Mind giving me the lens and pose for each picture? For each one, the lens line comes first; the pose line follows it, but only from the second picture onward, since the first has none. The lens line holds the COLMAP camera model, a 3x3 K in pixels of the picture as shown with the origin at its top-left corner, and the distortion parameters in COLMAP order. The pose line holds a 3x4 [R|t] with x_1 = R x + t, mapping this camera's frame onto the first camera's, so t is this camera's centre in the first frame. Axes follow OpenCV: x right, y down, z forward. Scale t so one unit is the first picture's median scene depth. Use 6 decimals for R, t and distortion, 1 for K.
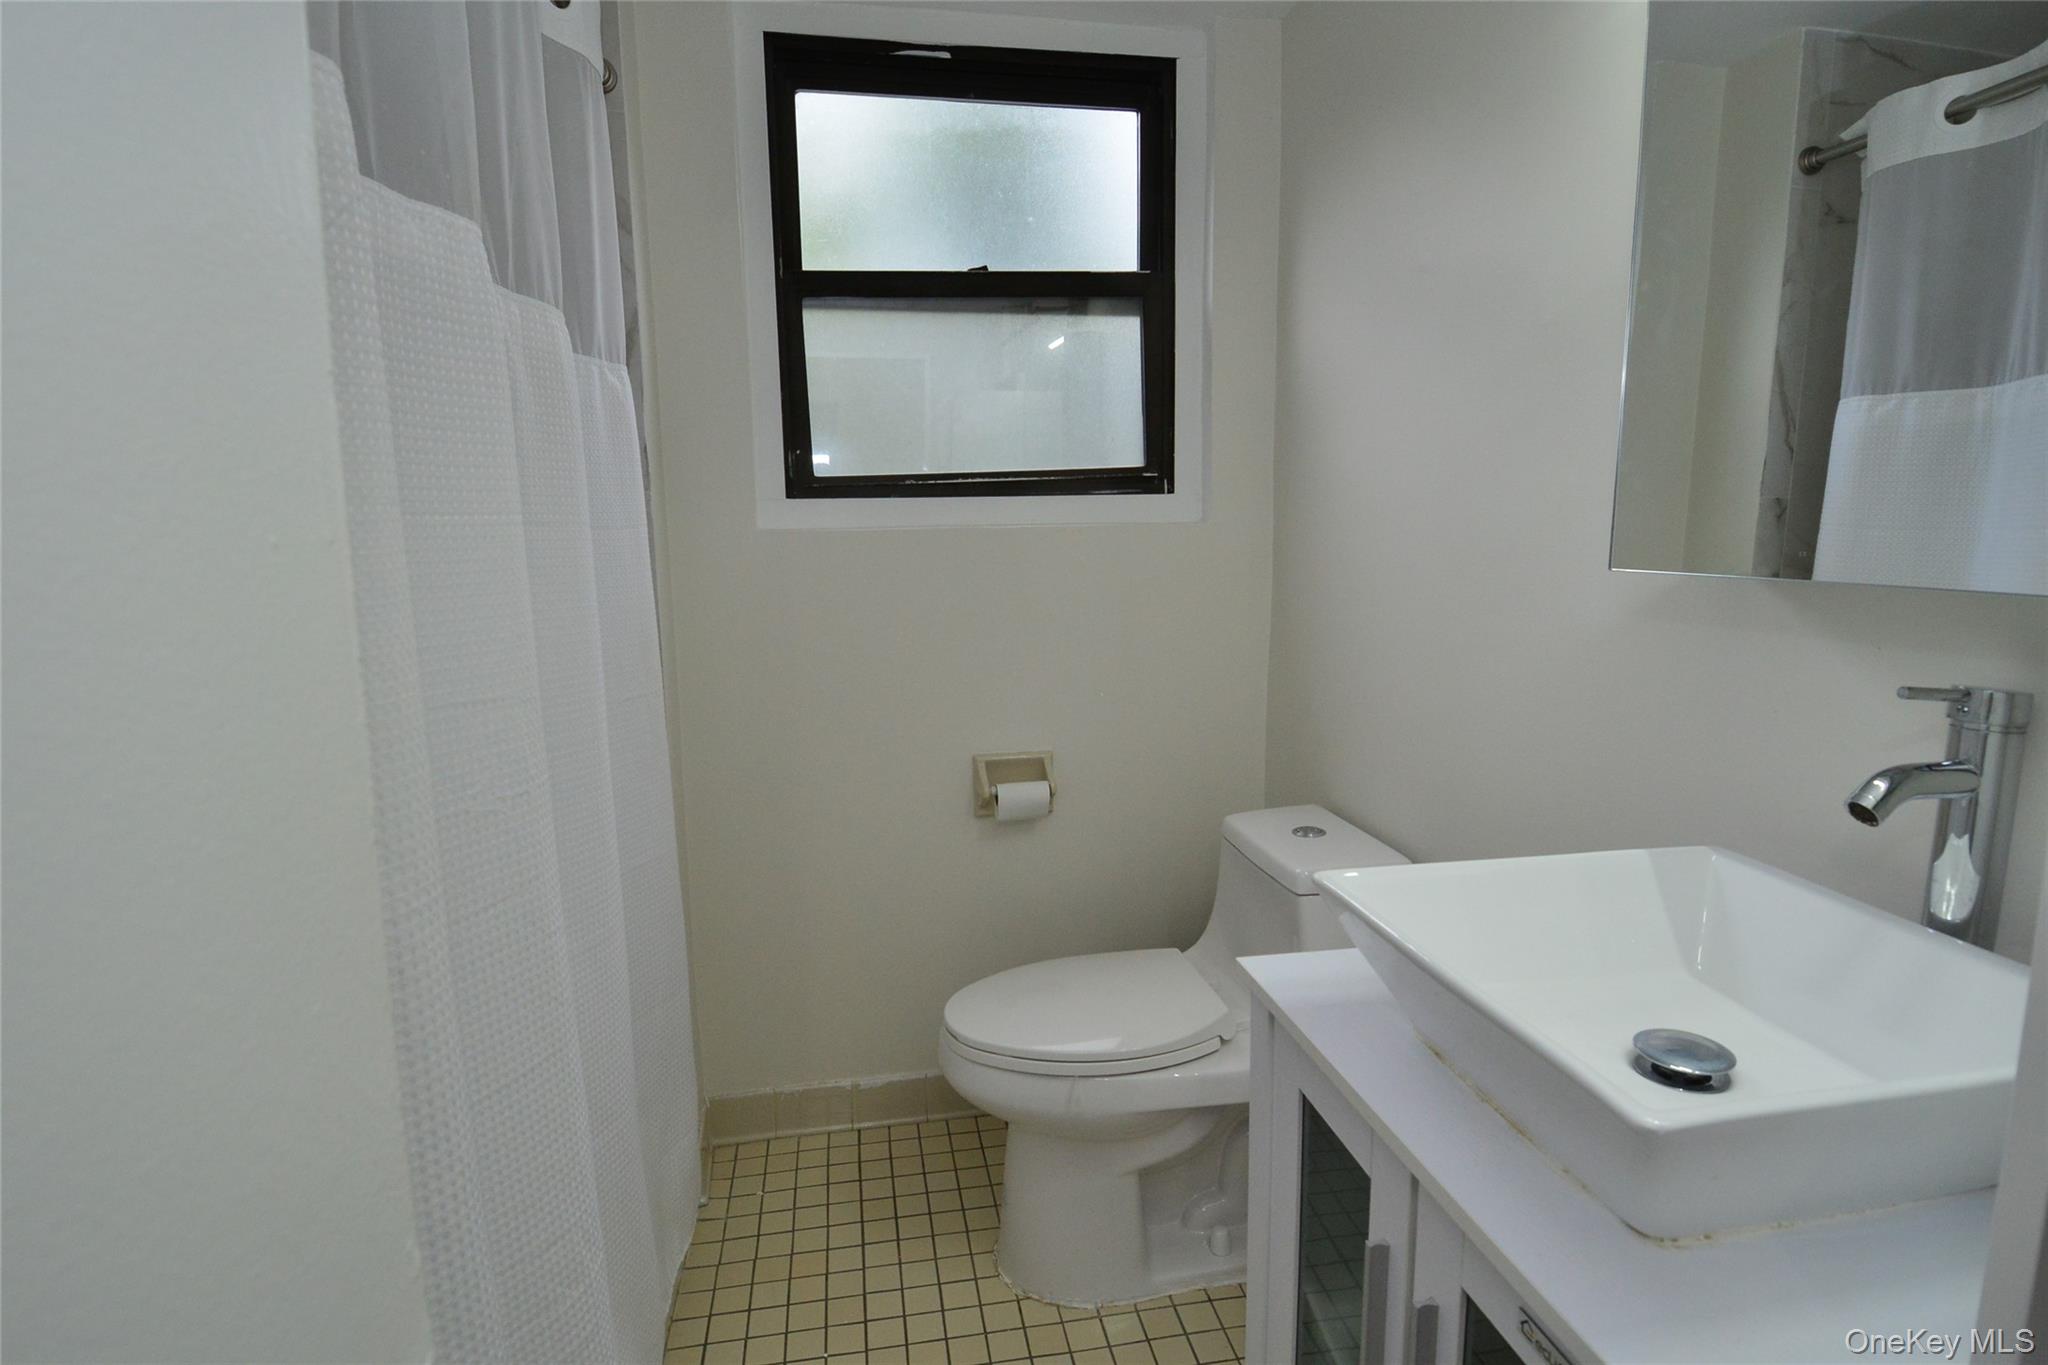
lens RADIAL K [[1055.3, 0, 1023.6], [0, 1055.3, 693.8], [0, 0, 1]] dist [0.021711, -0.026600]
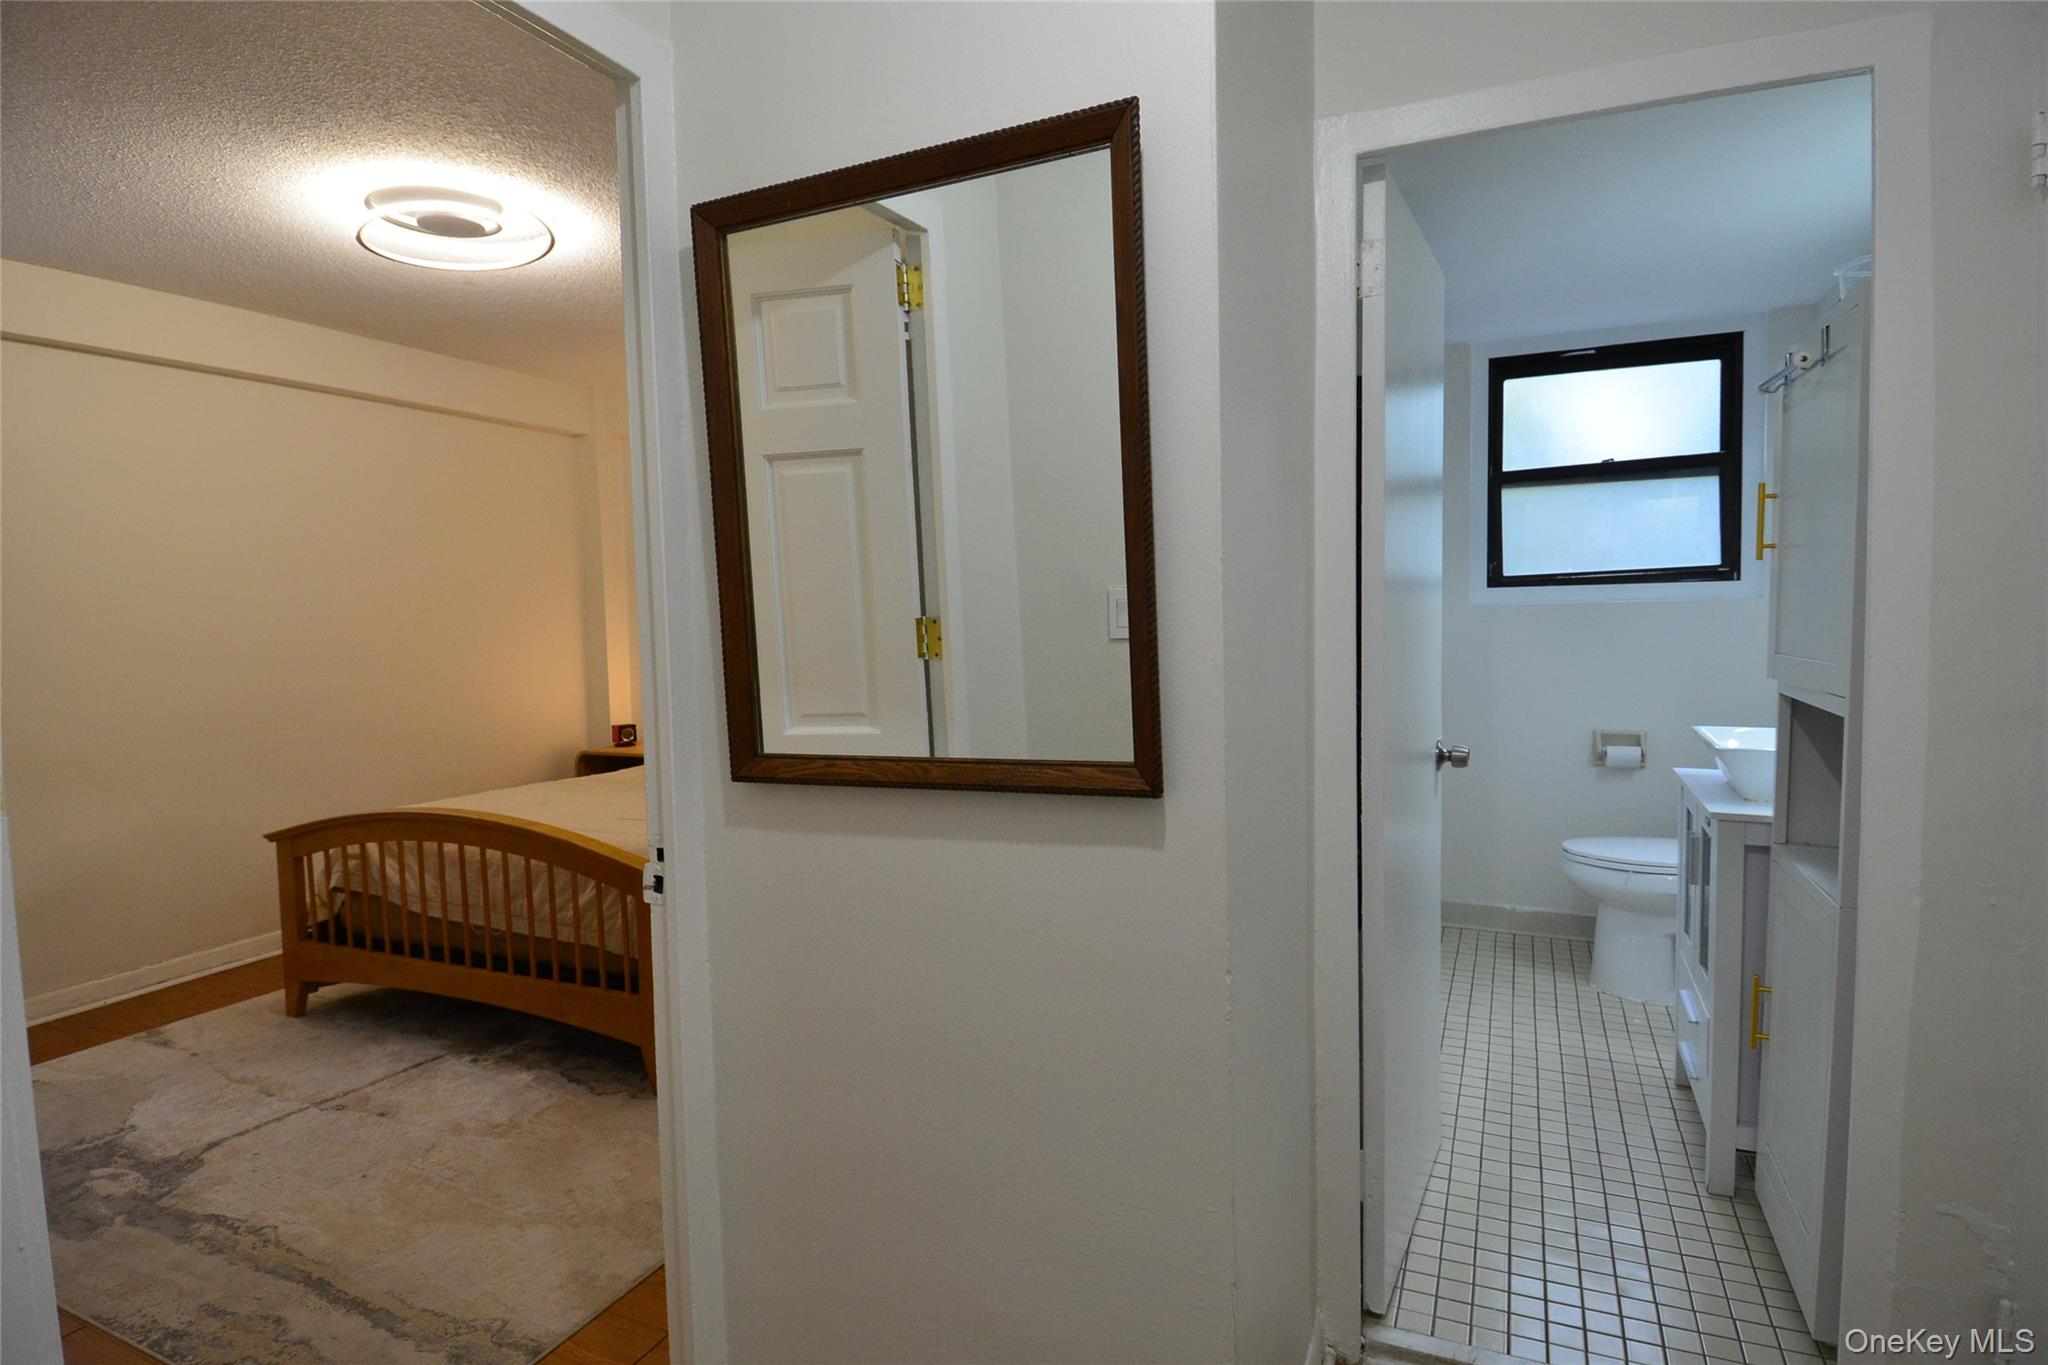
lens RADIAL K [[1055.3, 0, 1037.9], [0, 1055.3, 654.2], [0, 0, 1]] dist [0.021711, -0.026600]
pose [[0.828377, 0.025298, -0.559600, 0.172390], [-0.078637, 0.994339, -0.071456, 0.132170], [0.554624, 0.103198, 0.825677, -0.999340]]
